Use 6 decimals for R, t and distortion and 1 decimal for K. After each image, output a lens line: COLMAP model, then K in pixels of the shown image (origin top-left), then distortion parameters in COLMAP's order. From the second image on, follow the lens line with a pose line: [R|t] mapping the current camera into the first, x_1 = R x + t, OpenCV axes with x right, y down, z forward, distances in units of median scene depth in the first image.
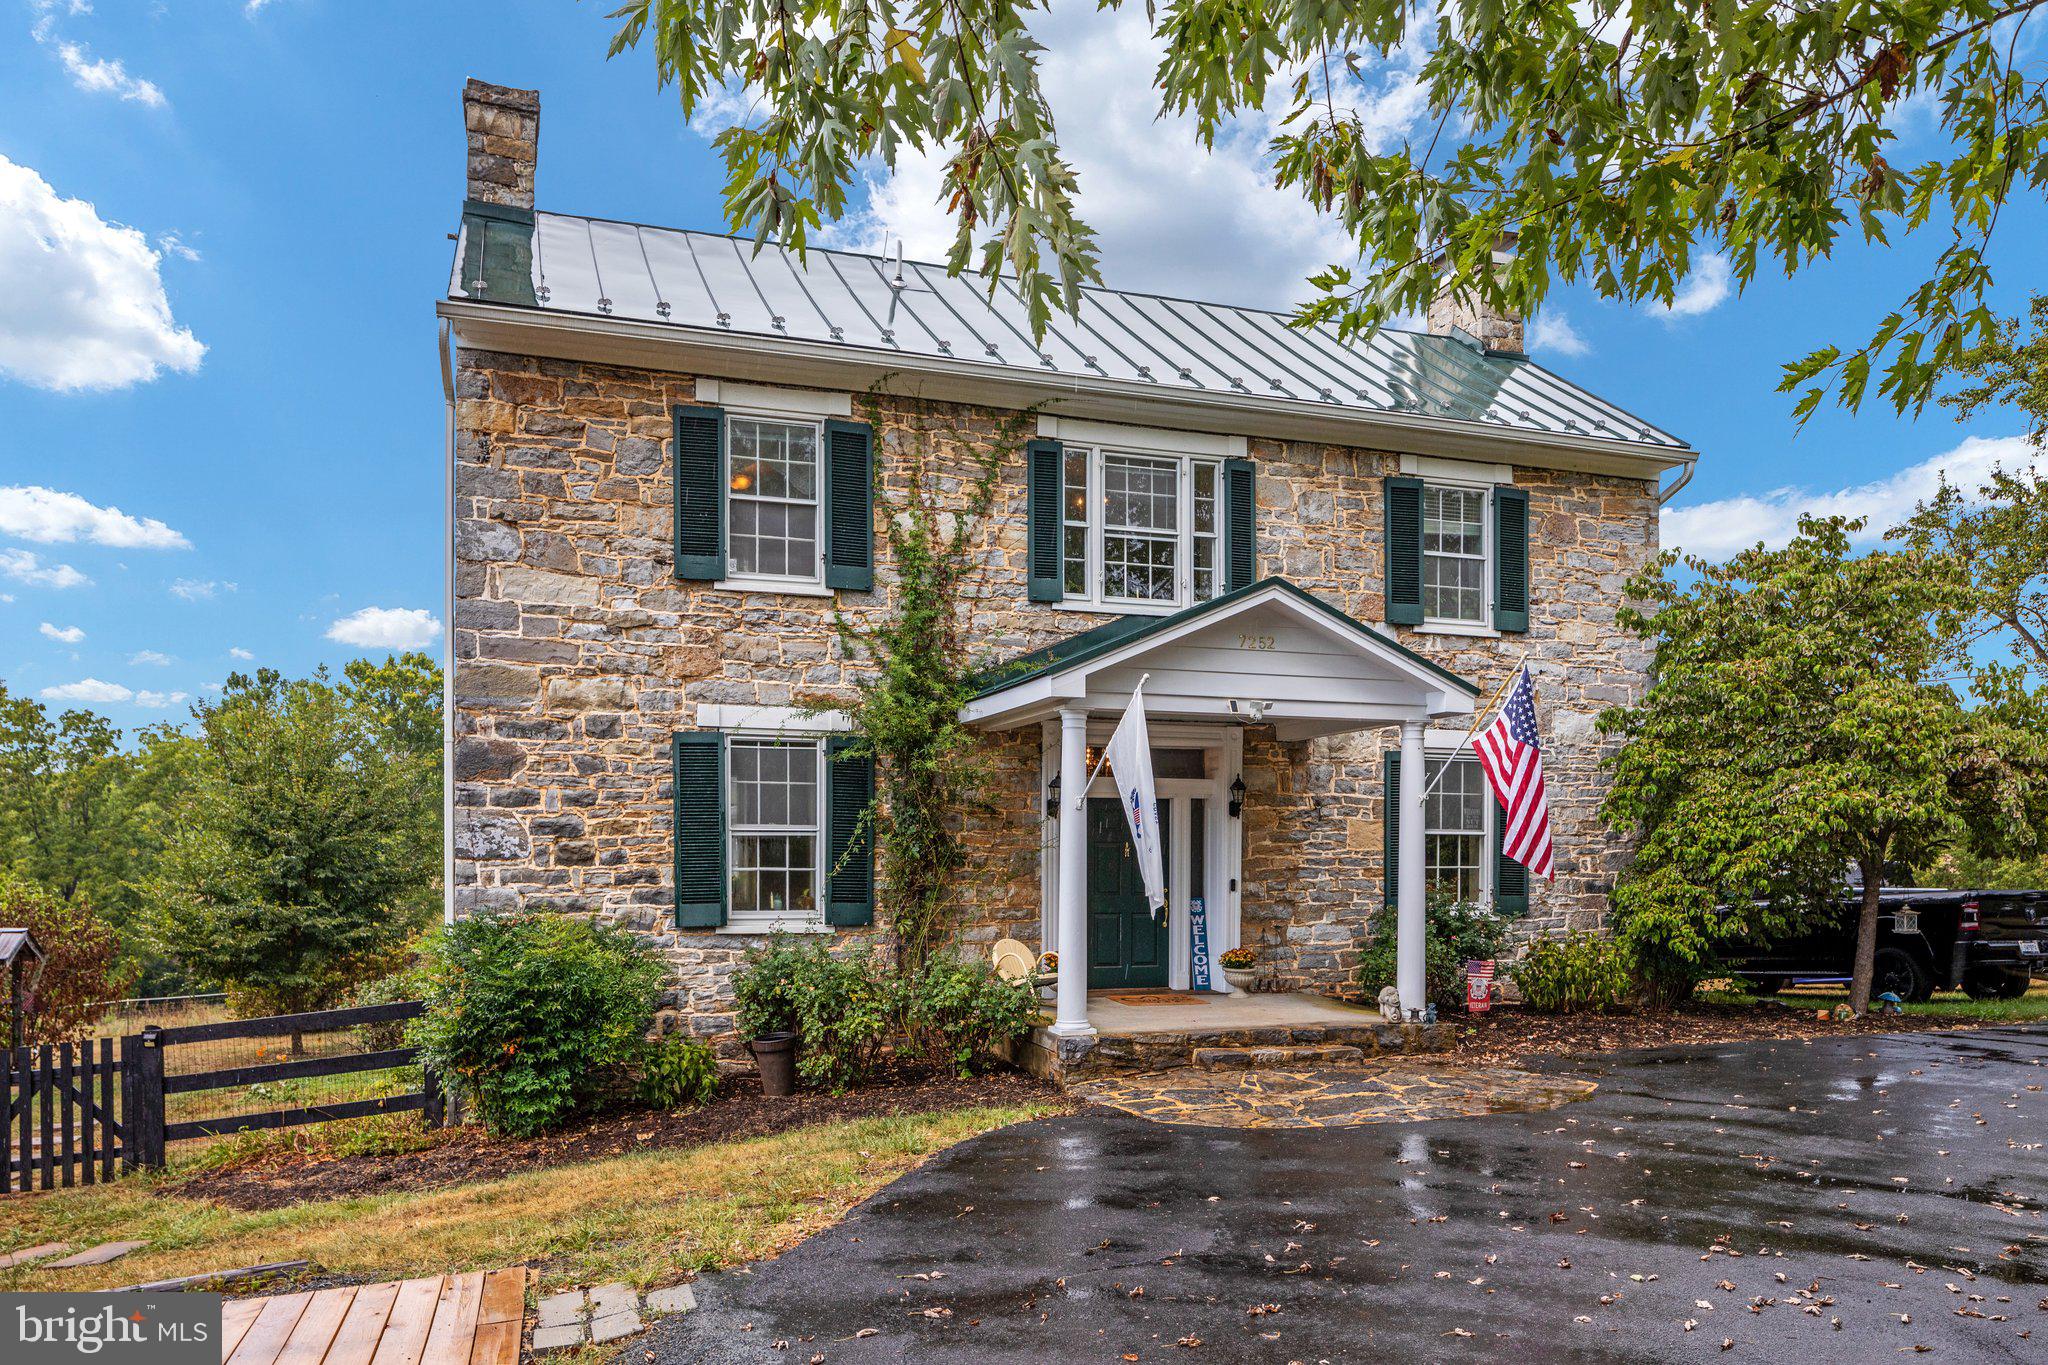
lens RADIAL K [[1397.6, 0, 1022.9], [0, 1397.6, 855.0], [0, 0, 1]] dist [-0.007018, -0.002983]
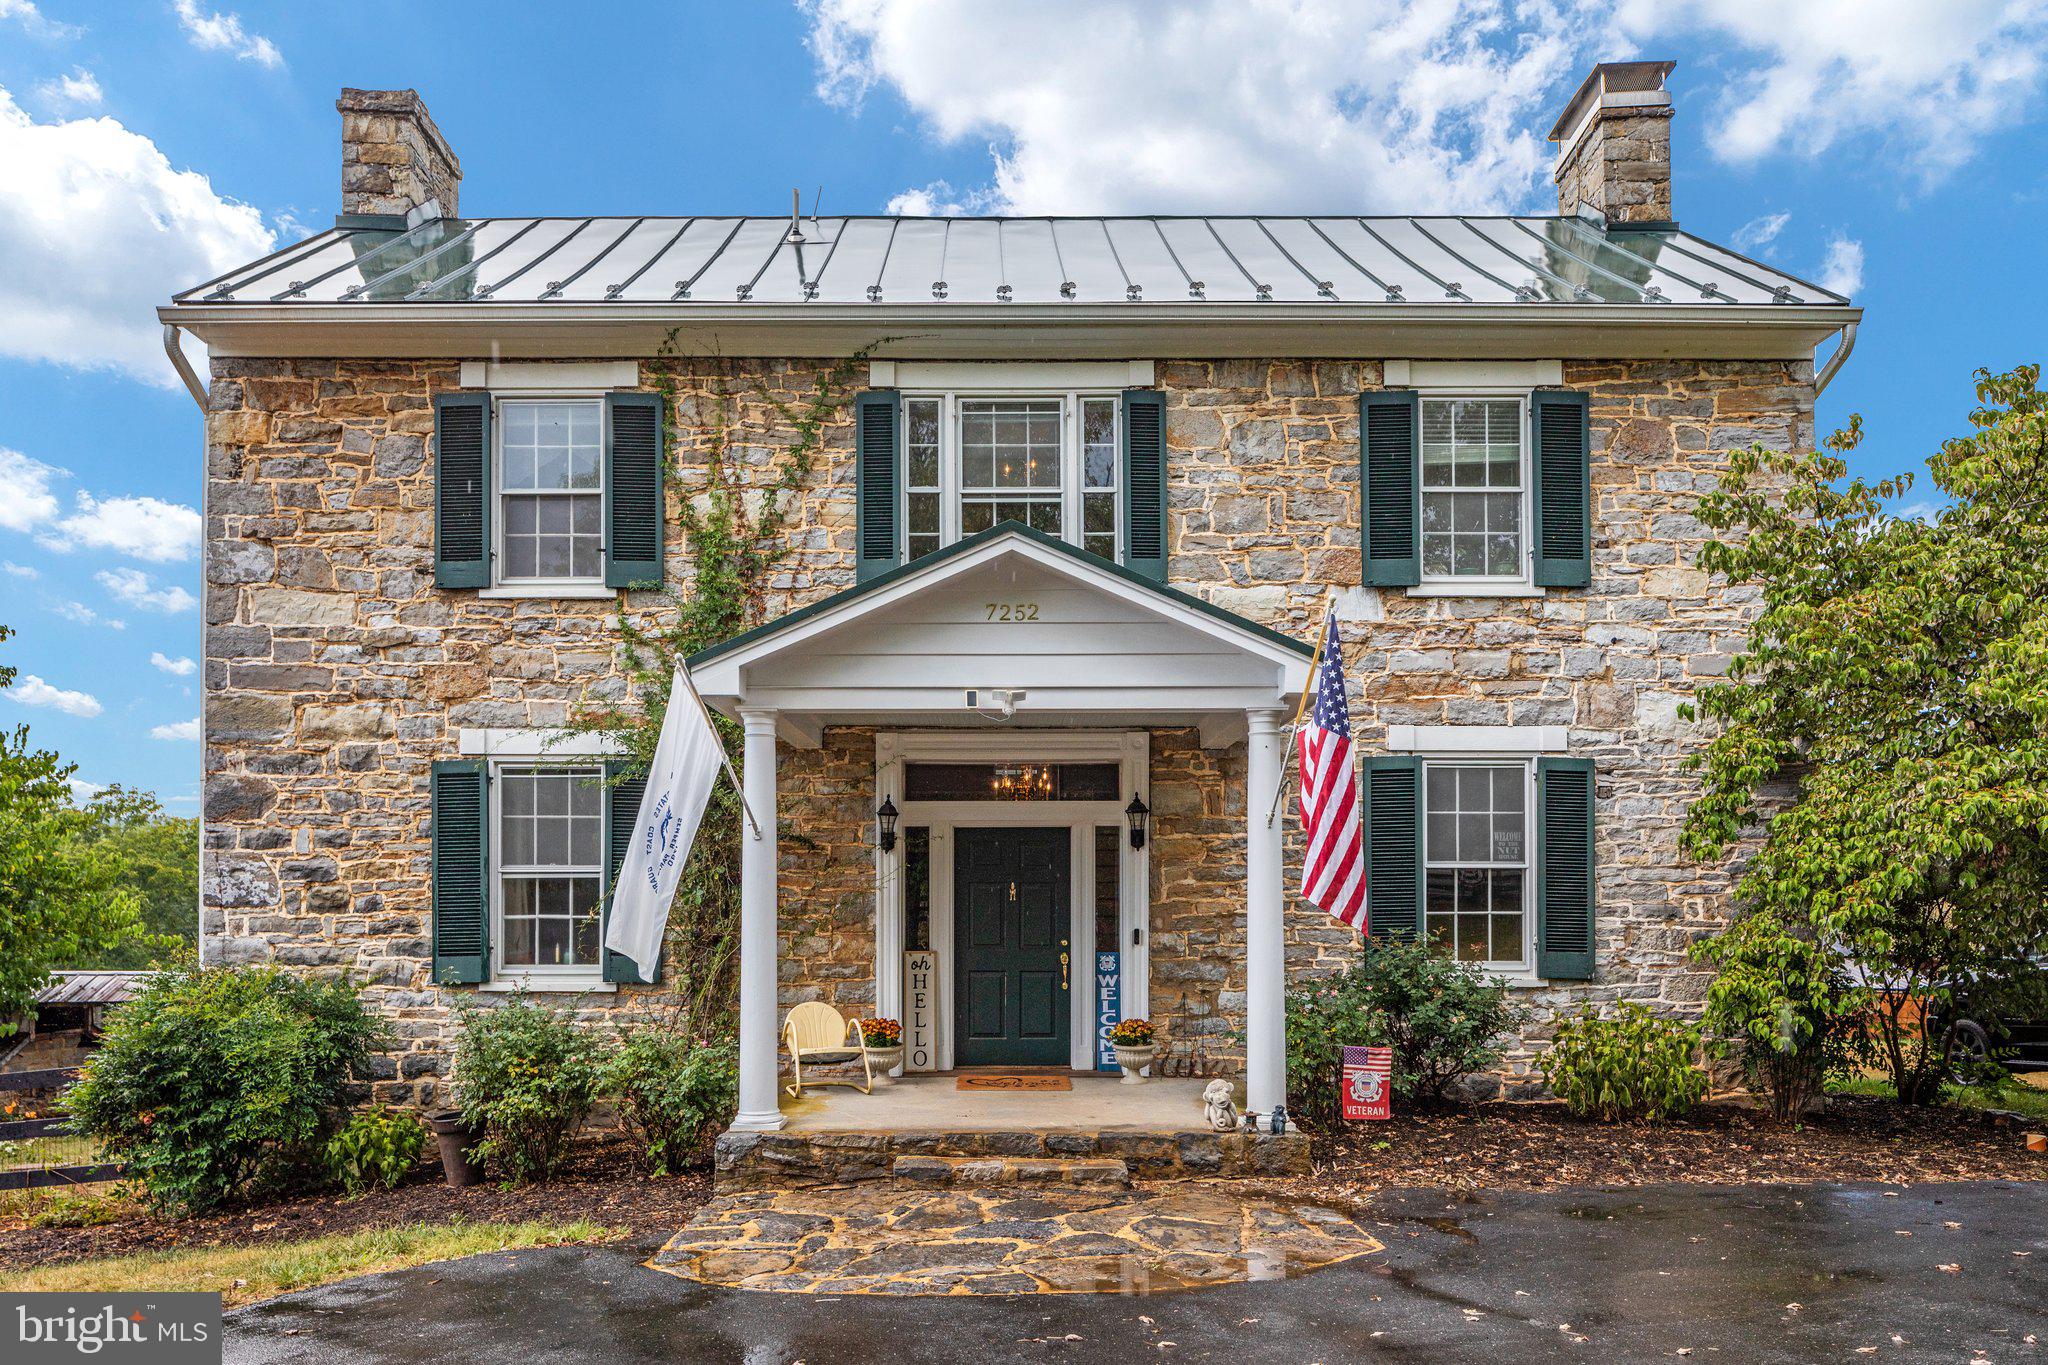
lens RADIAL K [[1397.6, 0, 1093.5], [0, 1397.6, 873.5], [0, 0, 1]] dist [-0.007018, -0.002983]
pose [[0.949858, -0.011220, -0.312480, 0.397086], [0.004873, 0.999766, -0.021085, 0.003044], [0.312644, 0.018505, 0.949690, 0.276233]]
